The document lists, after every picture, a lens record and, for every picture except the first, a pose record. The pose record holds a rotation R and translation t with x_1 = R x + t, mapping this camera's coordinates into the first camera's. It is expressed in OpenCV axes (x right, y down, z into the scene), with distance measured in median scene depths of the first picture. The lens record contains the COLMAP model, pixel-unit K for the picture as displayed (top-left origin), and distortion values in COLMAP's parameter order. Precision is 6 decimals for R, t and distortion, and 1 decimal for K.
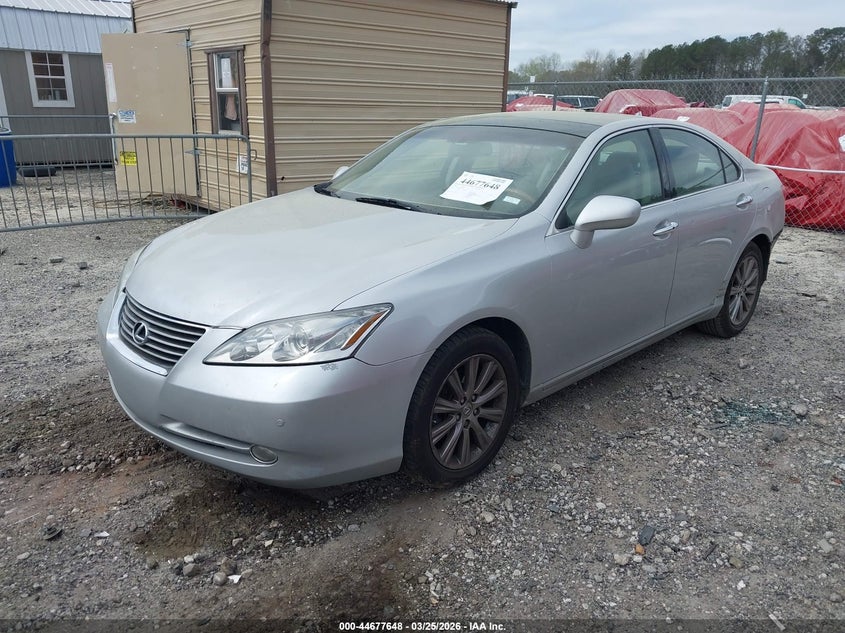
lens RADIAL K [[641.9, 0, 422.5], [0, 641.9, 316.5], [0, 0, 1]] dist [-0.006572, -0.003544]
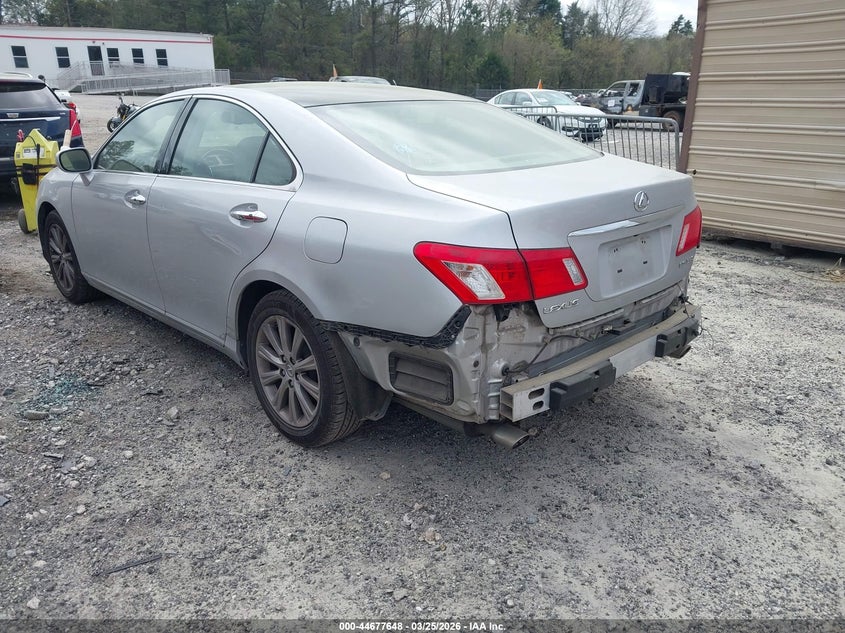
lens RADIAL K [[654.7, 0, 423.5], [0, 654.7, 340.9], [0, 0, 1]] dist [-0.004420, -0.002708]
pose [[0.015130, 0.340309, -0.940192, 1.104148], [-0.306650, 0.896567, 0.319584, -0.312874], [0.951702, 0.283475, 0.117921, 1.069955]]
